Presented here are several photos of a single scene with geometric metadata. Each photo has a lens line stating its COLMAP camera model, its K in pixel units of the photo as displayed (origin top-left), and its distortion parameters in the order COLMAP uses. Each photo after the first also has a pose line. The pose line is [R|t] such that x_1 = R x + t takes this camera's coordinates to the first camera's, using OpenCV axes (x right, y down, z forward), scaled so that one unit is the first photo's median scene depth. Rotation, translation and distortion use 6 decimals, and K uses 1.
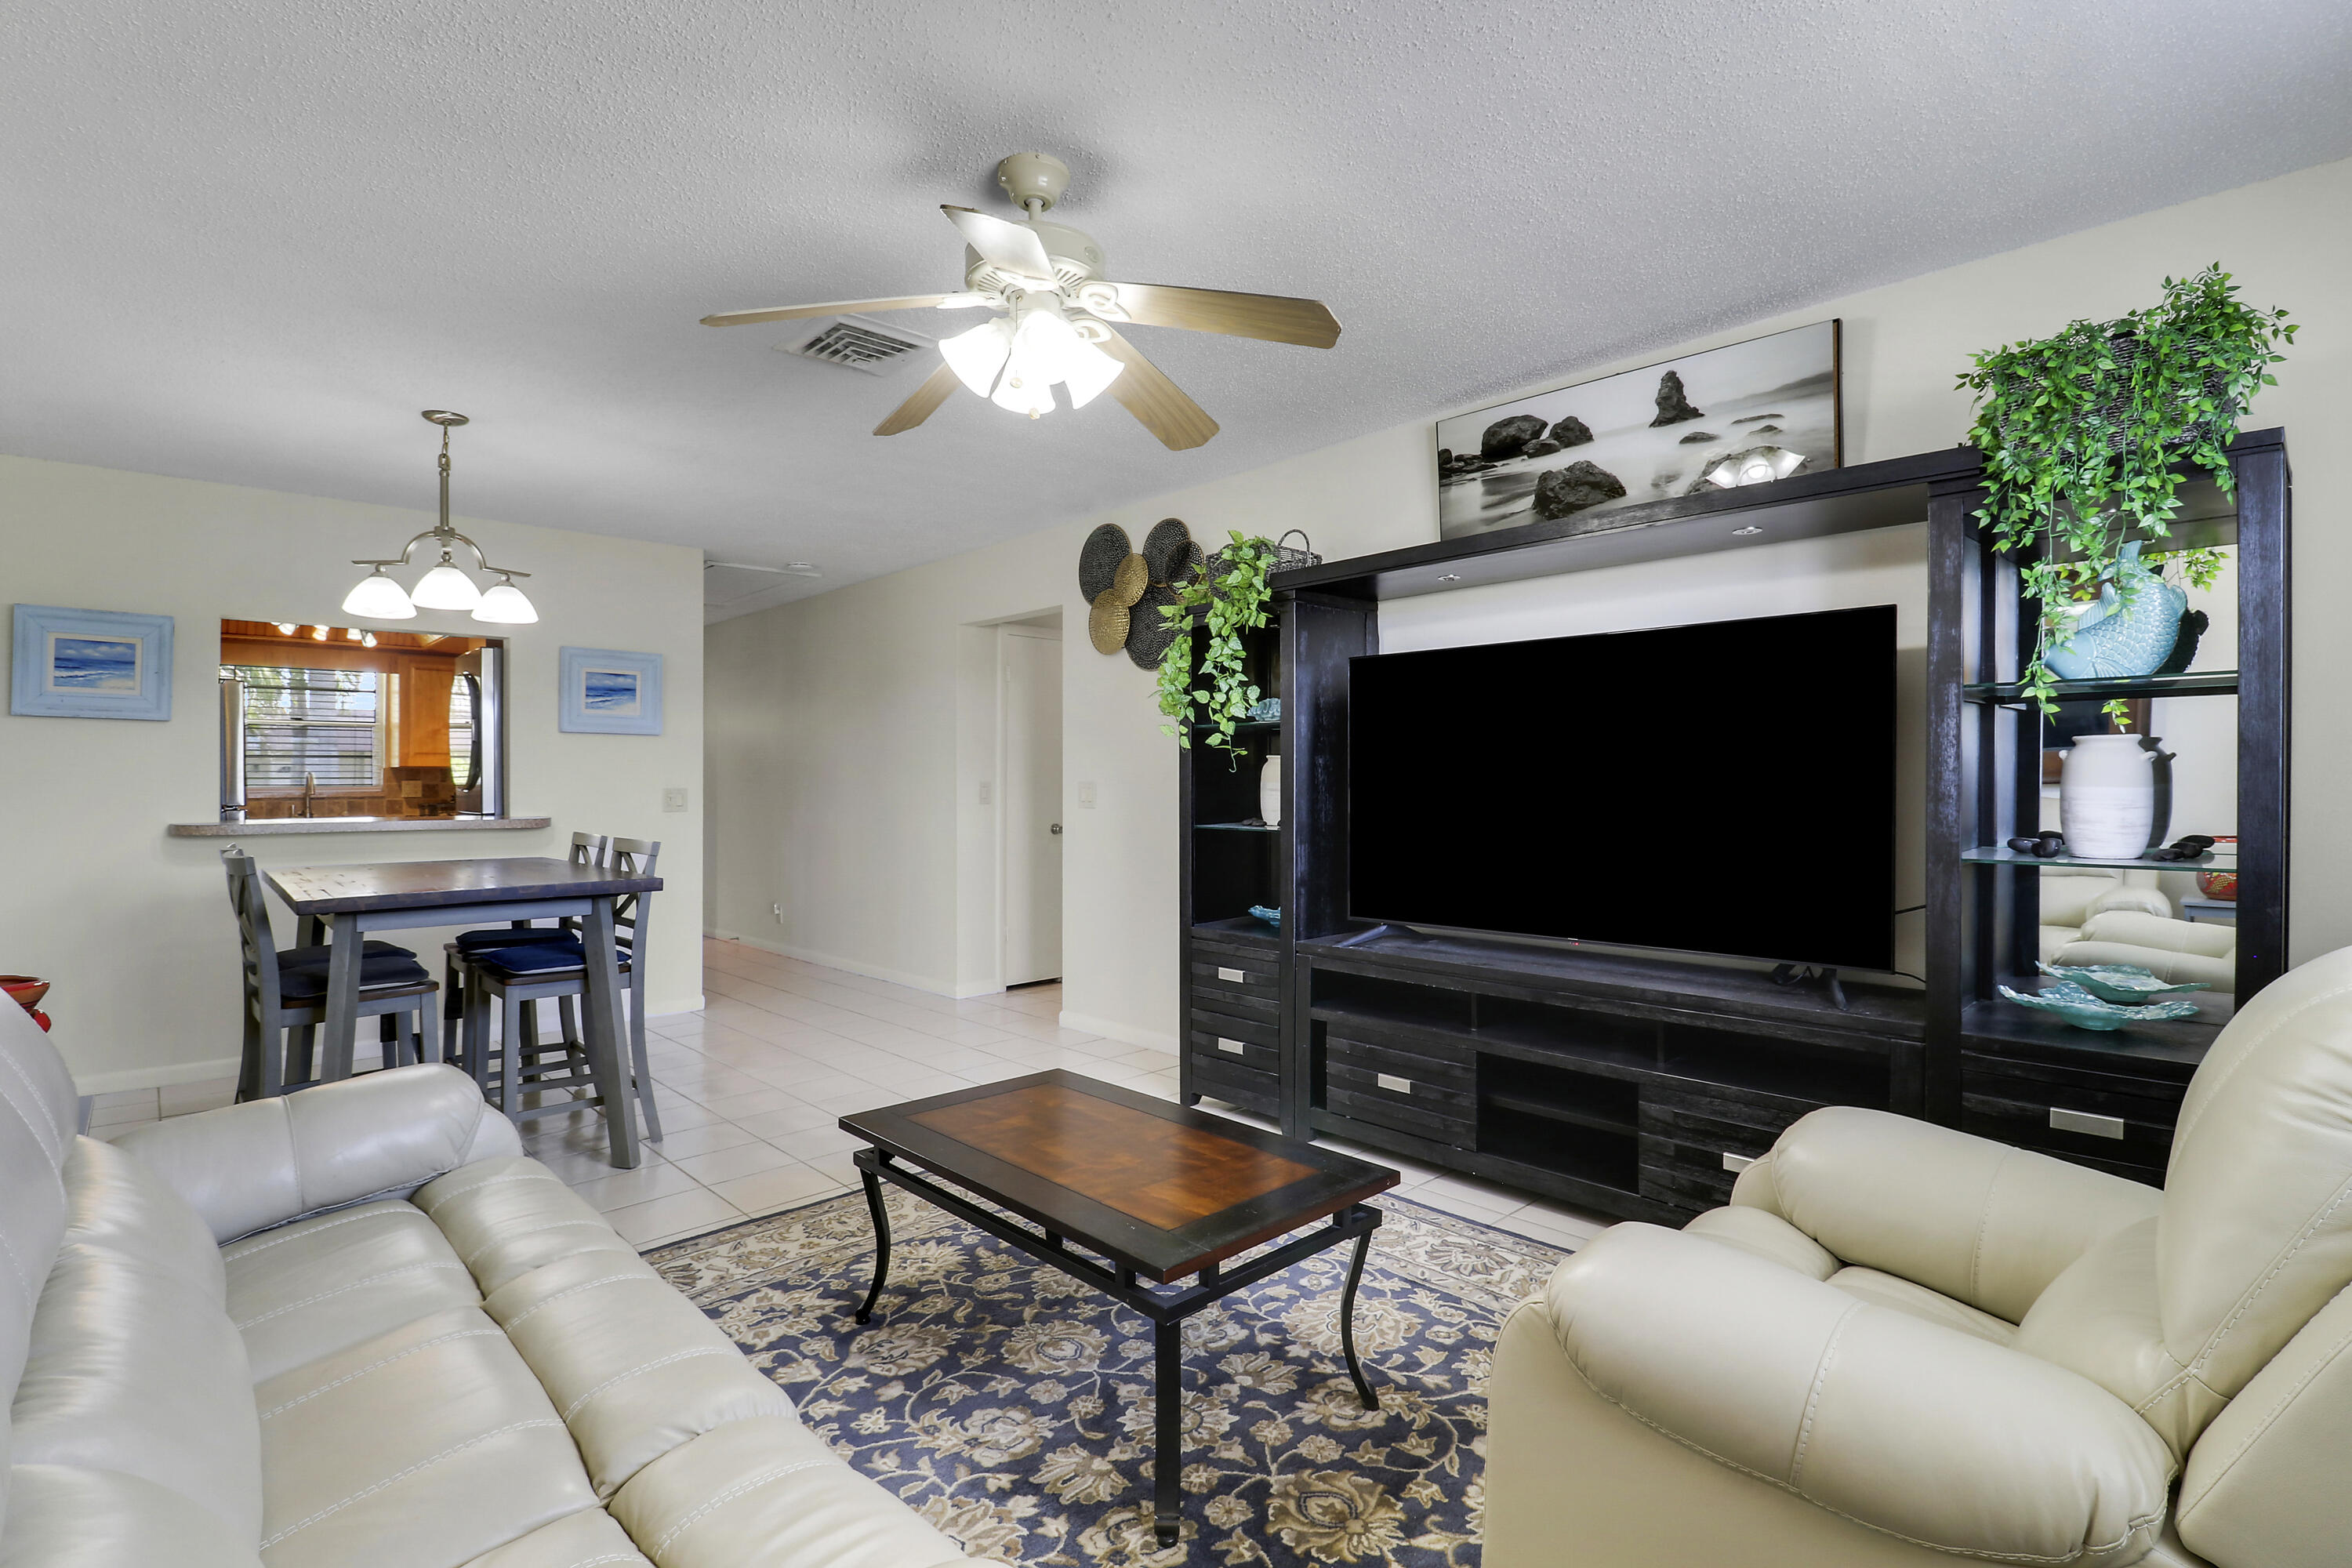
lens RADIAL K [[1108.9, 0, 1178.1], [0, 1108.9, 786.4], [0, 0, 1]] dist [0.002762, -0.011162]
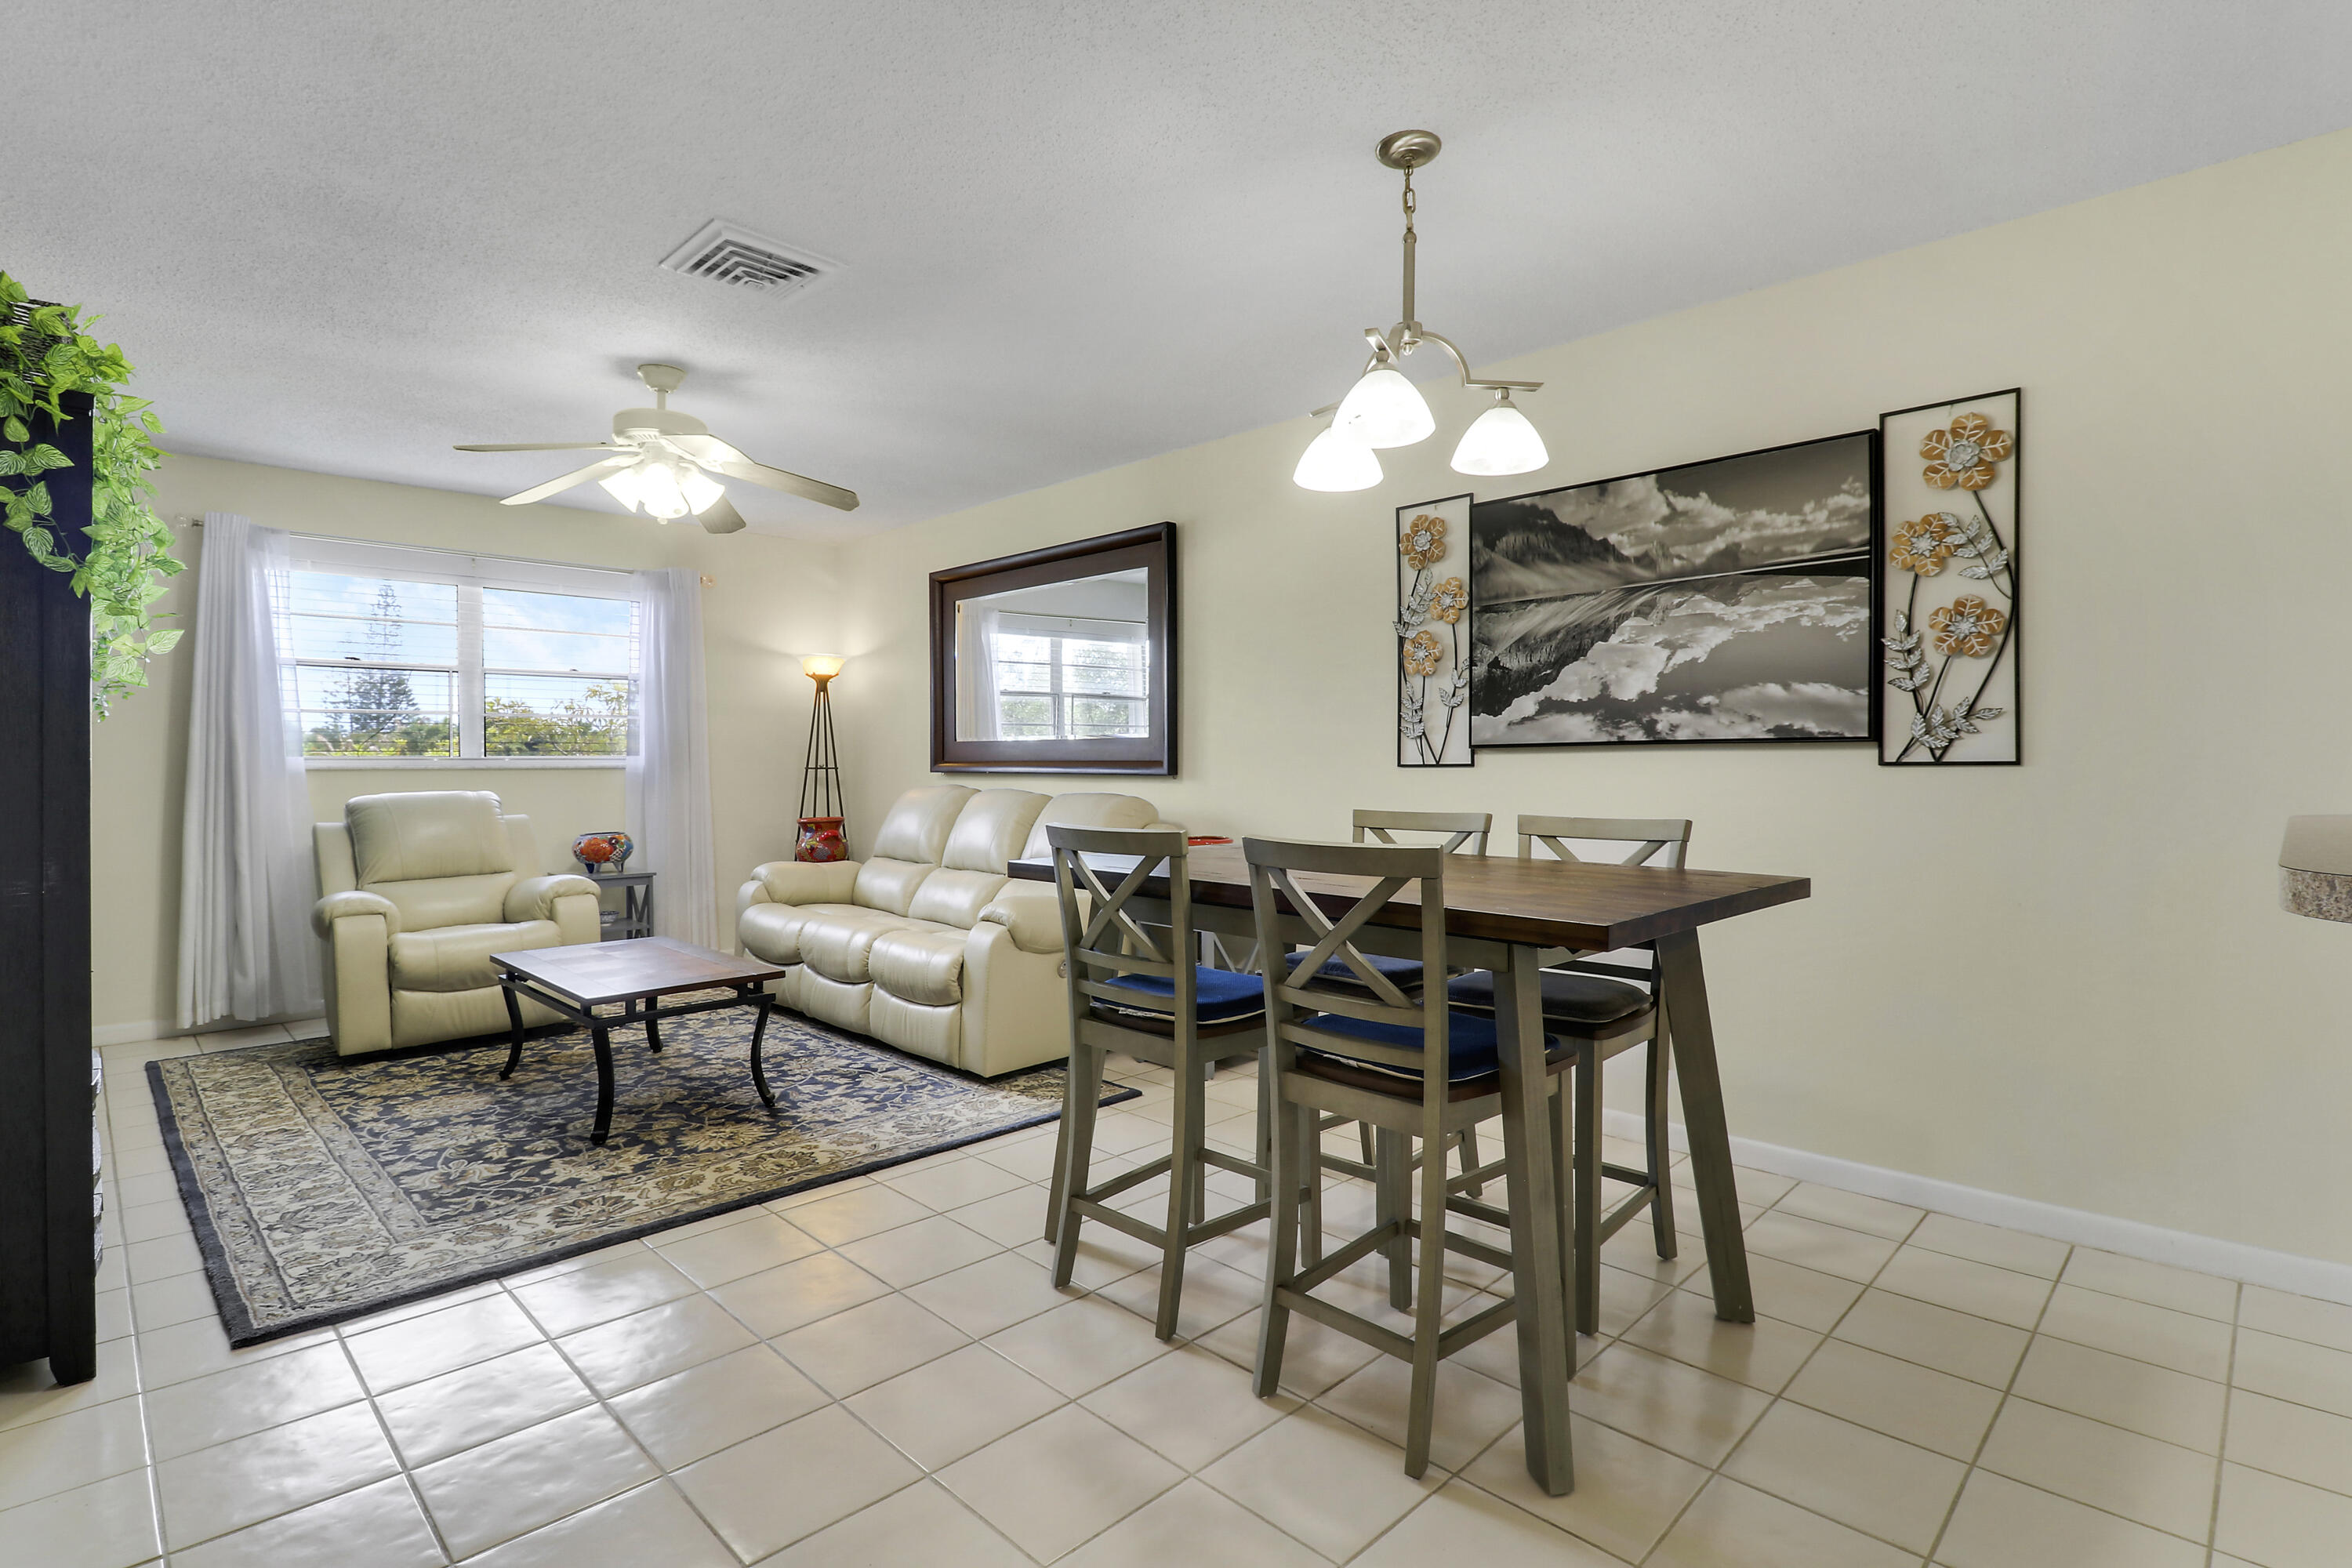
lens RADIAL K [[1125.4, 0, 1181.8], [0, 1125.4, 795.1], [0, 0, 1]] dist [0.000076, -0.011766]
pose [[-0.999615, 0.005193, -0.027242, -0.806363], [0.004196, 0.999324, 0.036530, 0.009302], [0.027413, 0.036401, -0.998961, 2.534432]]
